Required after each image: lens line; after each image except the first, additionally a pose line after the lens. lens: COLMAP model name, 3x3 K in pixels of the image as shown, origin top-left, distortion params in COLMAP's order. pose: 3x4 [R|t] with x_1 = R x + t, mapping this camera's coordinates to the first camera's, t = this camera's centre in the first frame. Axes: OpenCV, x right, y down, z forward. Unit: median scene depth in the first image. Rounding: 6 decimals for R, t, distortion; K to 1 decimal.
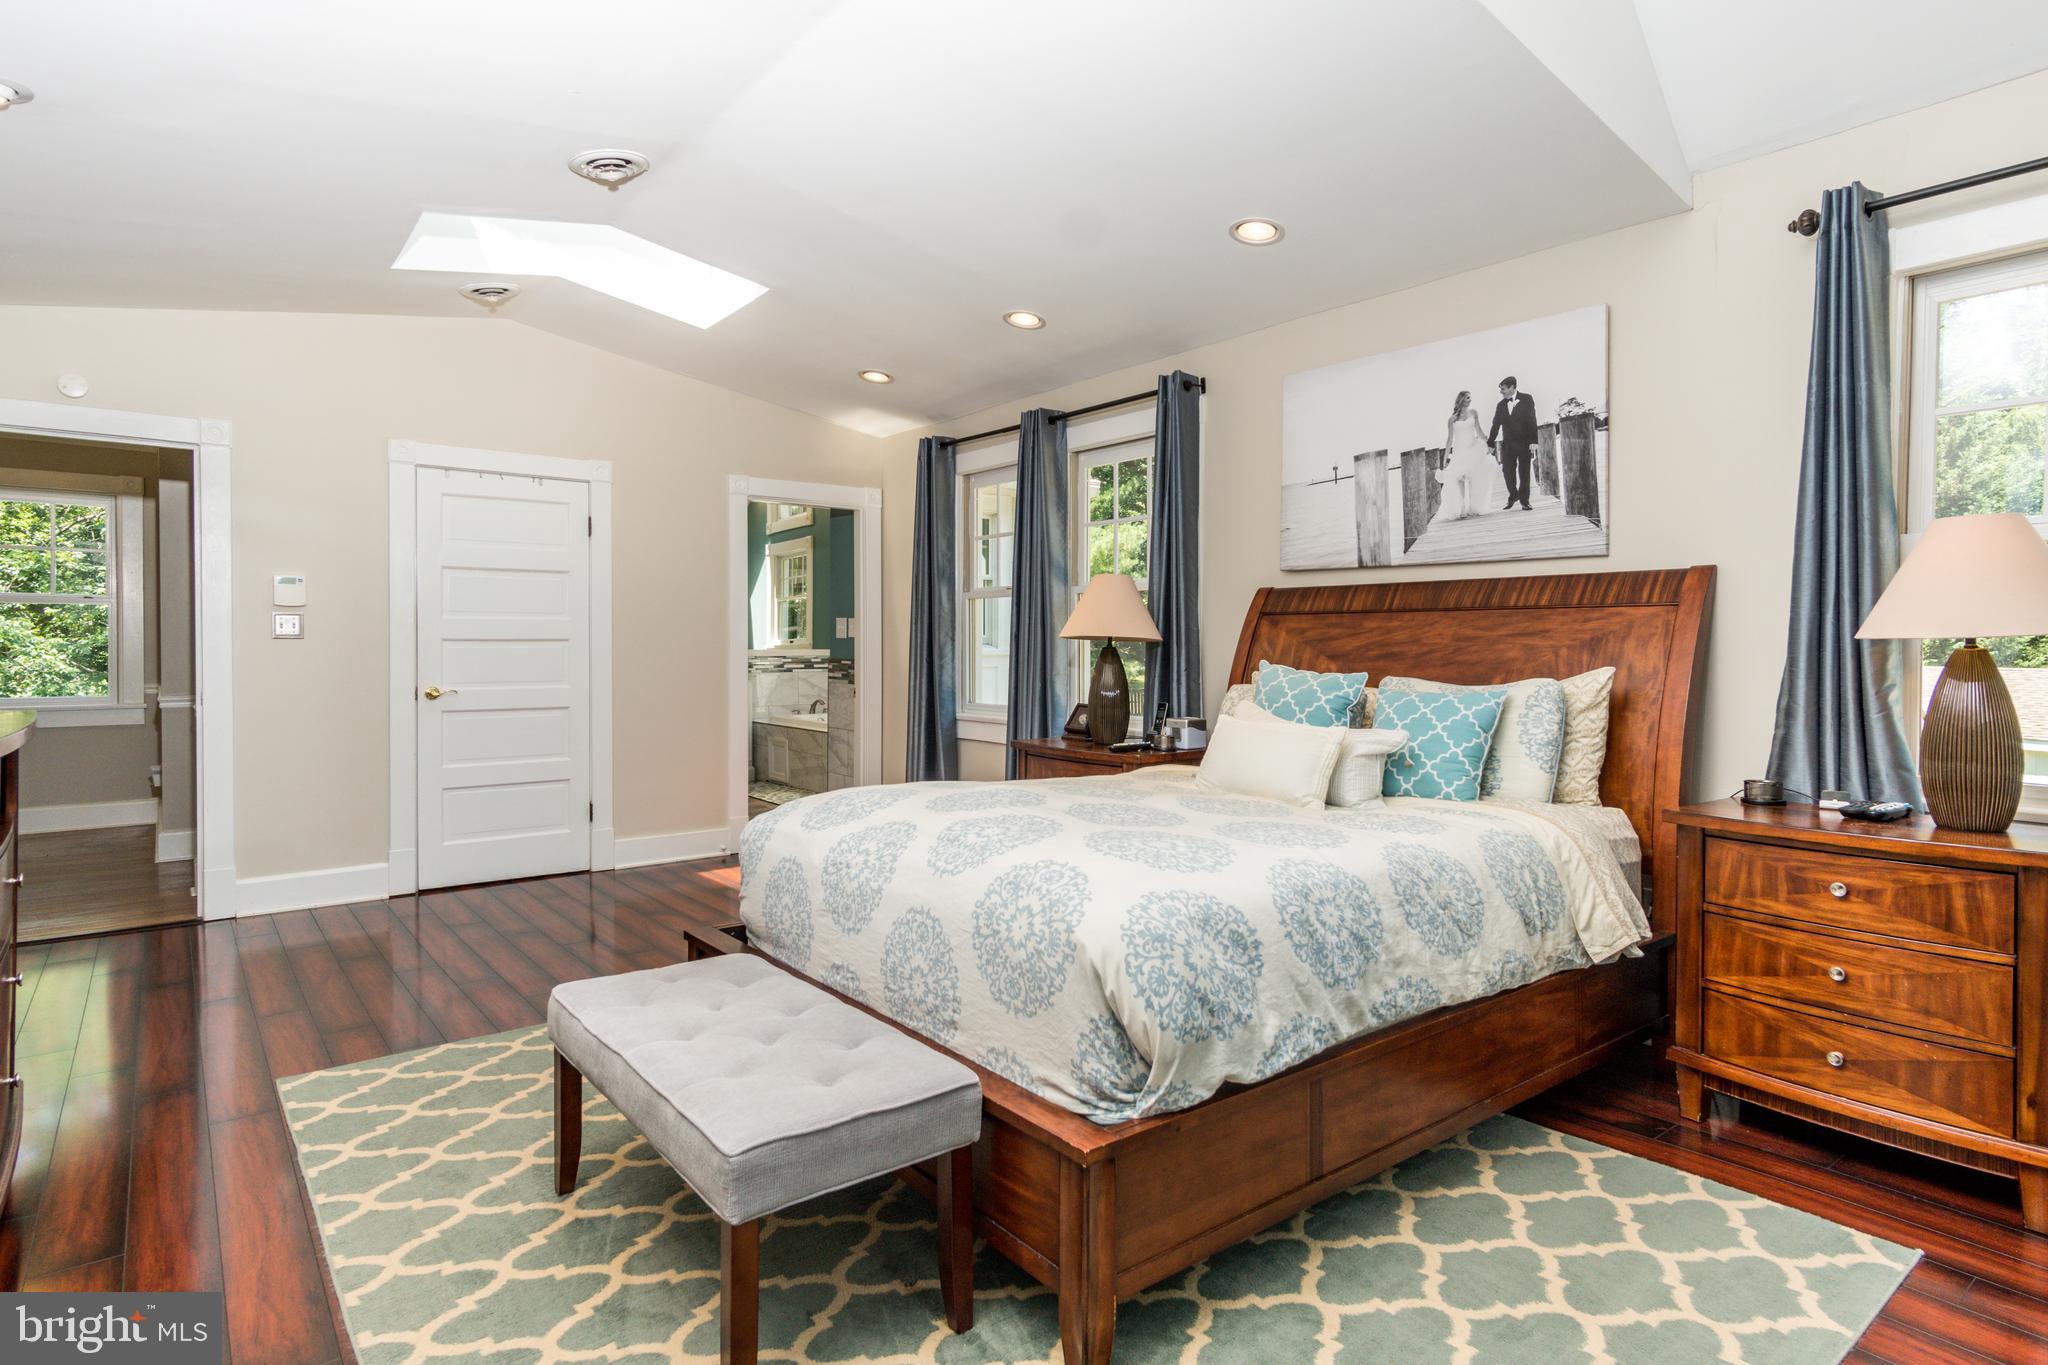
lens RADIAL K [[1094.9, 0, 1024.6], [0, 1094.9, 668.3], [0, 0, 1]] dist [0.006172, 0.003094]
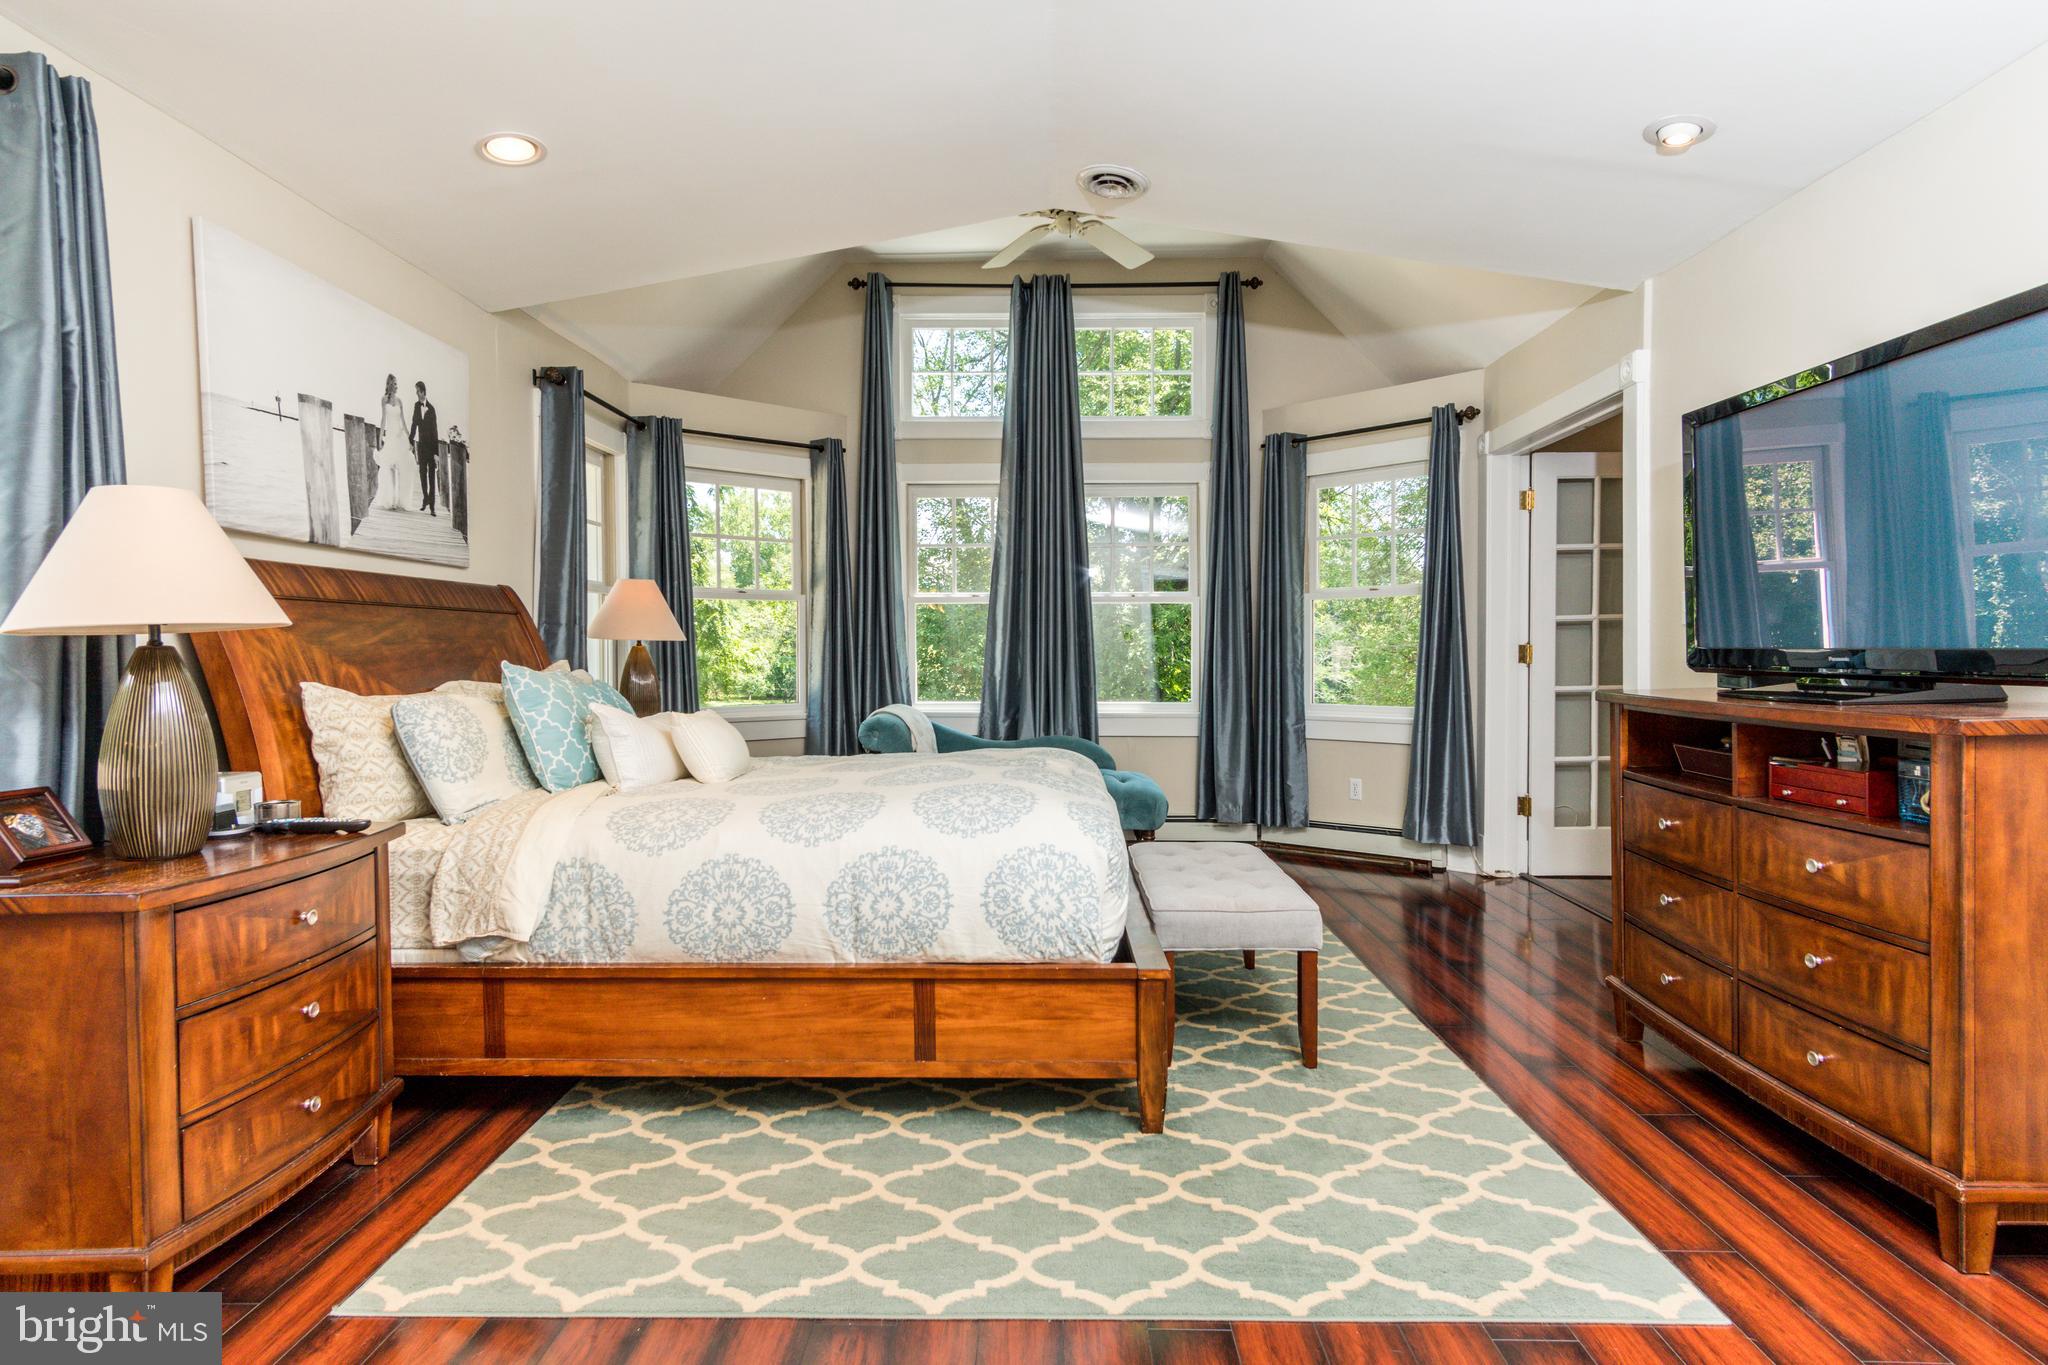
lens RADIAL K [[1094.9, 0, 1024.5], [0, 1094.9, 671.8], [0, 0, 1]] dist [0.006172, 0.003094]
pose [[-0.769680, -0.008793, 0.638369, -0.624121], [0.020847, 0.999026, 0.038896, -0.022946], [-0.638089, 0.043246, -0.768747, 1.391963]]
